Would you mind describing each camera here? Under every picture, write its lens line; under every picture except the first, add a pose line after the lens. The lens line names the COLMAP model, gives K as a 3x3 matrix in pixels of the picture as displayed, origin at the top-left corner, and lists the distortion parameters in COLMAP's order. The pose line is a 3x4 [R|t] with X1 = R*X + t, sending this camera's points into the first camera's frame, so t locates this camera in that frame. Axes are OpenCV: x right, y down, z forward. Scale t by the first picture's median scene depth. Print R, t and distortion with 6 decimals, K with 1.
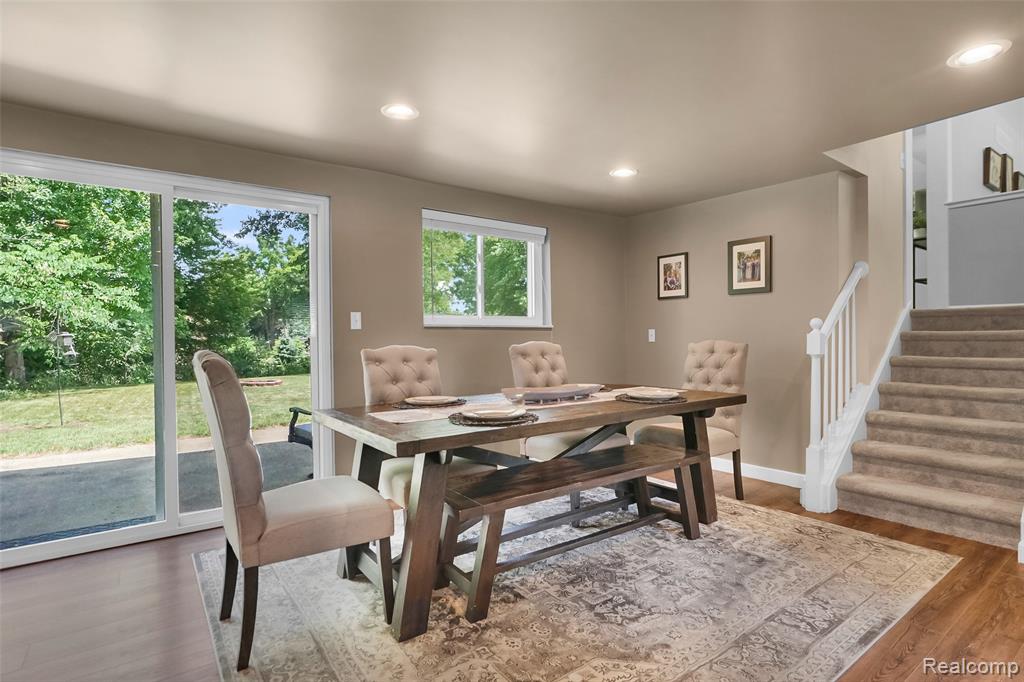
lens RADIAL K [[509.5, 0, 512.0], [0, 509.5, 341.0], [0, 0, 1]] dist [-0.029818, 0.001595]
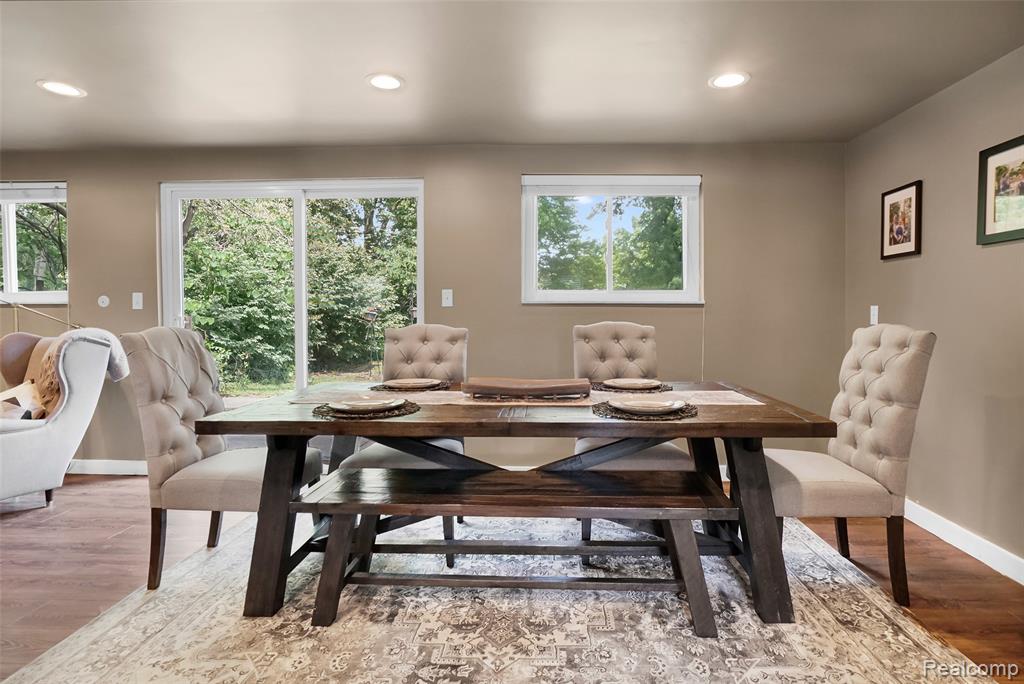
lens RADIAL K [[517.1, 0, 512.6], [0, 517.1, 324.6], [0, 0, 1]] dist [-0.048351, 0.027316]
pose [[0.795207, 0.021103, -0.605970, 0.474201], [-0.009962, 0.999714, 0.021743, -0.011943], [0.606256, -0.011253, 0.795190, 0.299238]]
